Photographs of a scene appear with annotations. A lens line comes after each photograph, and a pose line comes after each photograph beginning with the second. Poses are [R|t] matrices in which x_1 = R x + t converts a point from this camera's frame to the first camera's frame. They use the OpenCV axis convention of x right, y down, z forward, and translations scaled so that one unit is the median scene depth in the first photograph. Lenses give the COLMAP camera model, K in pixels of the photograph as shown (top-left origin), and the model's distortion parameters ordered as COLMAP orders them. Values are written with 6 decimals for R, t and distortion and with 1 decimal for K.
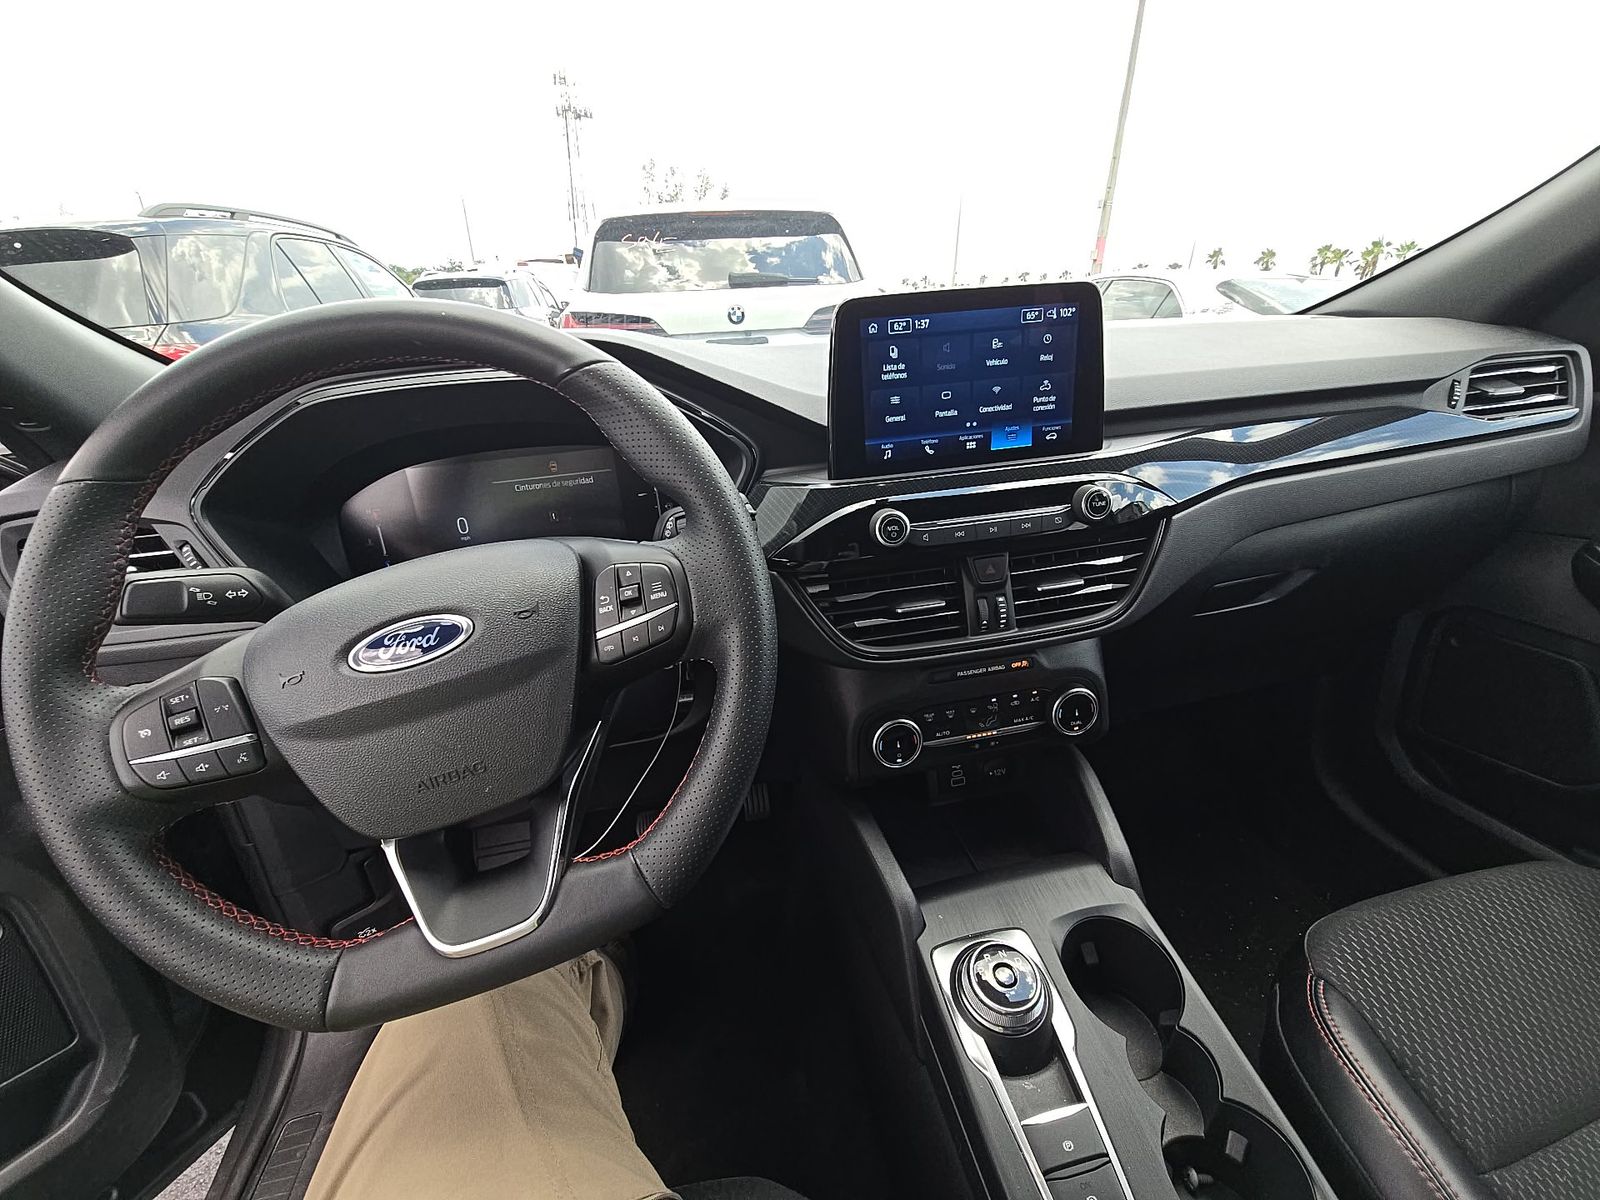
lens RADIAL K [[662.0, 0, 800.0], [0, 662.0, 600.0], [0, 0, 1]] dist [0.031645, -0.009861]
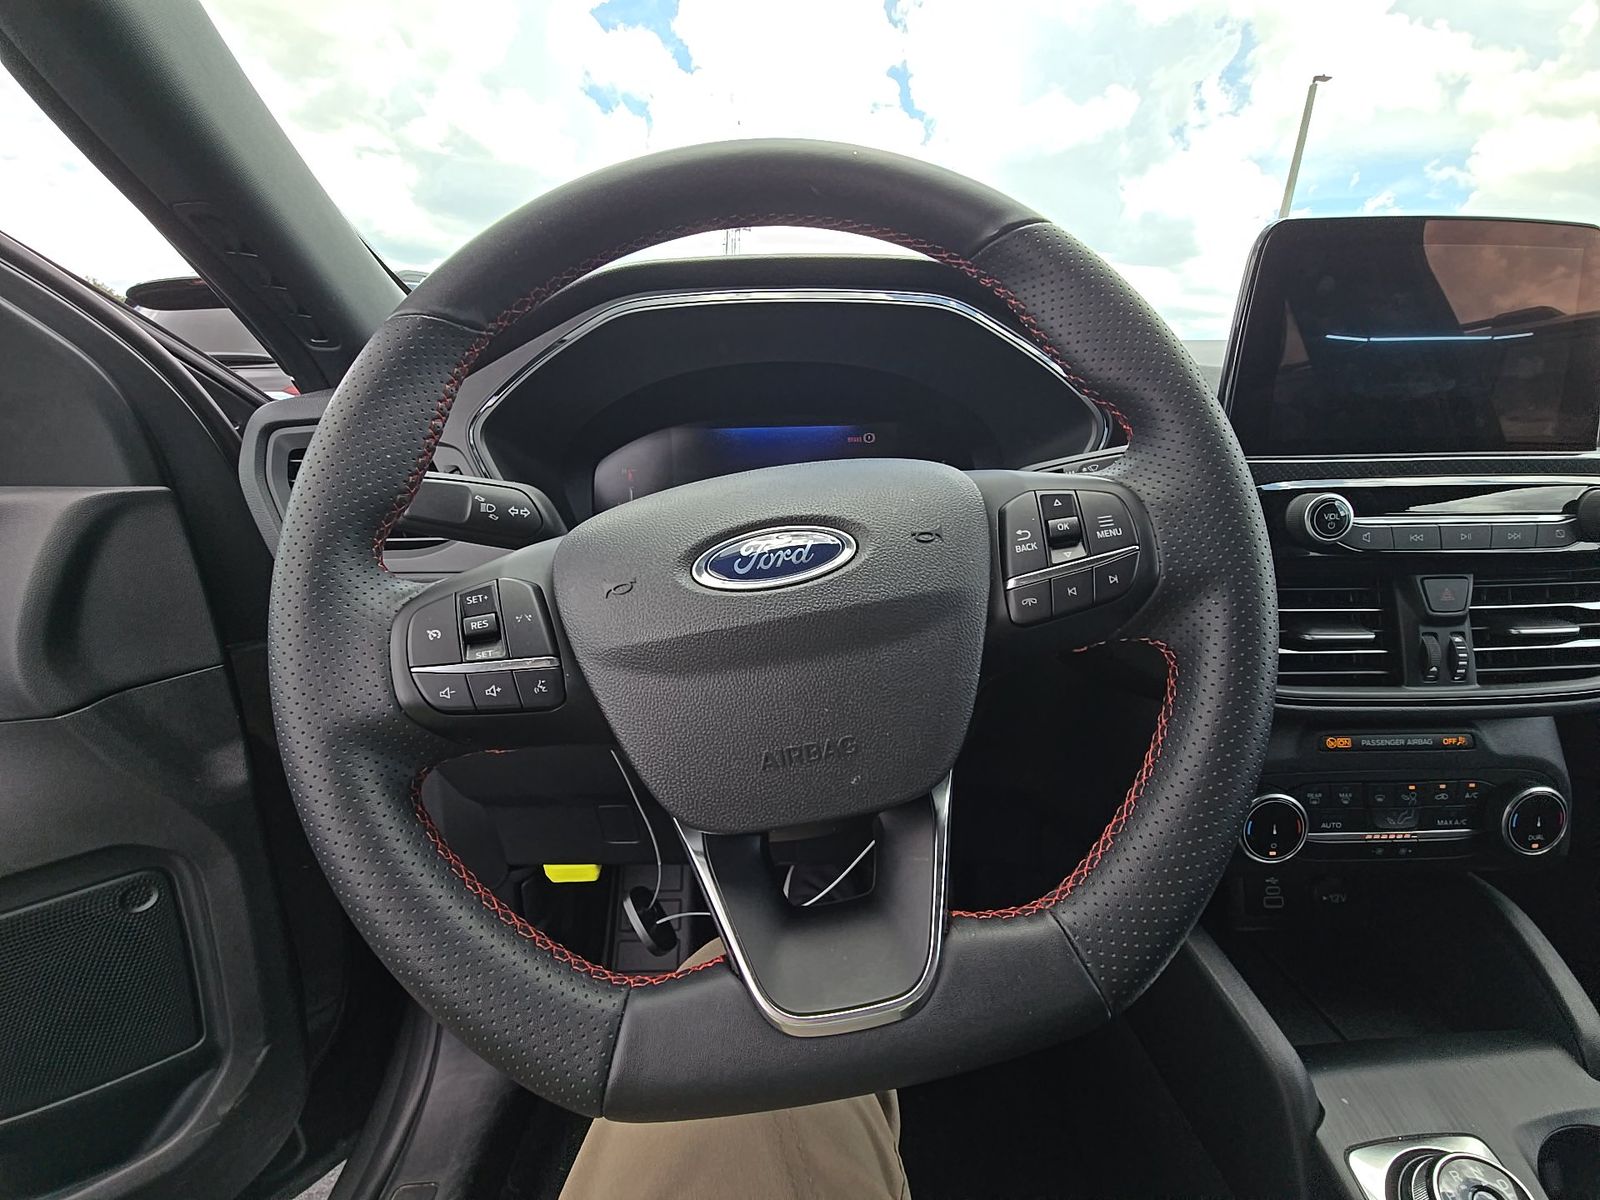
lens RADIAL K [[663.0, 0, 800.0], [0, 663.0, 600.0], [0, 0, 1]] dist [0.003825, 0.001119]
pose [[0.985515, 0.099017, -0.137678, -0.408224], [-0.116695, 0.985028, -0.126895, 0.177682], [0.123052, 0.141123, 0.982315, 0.278804]]
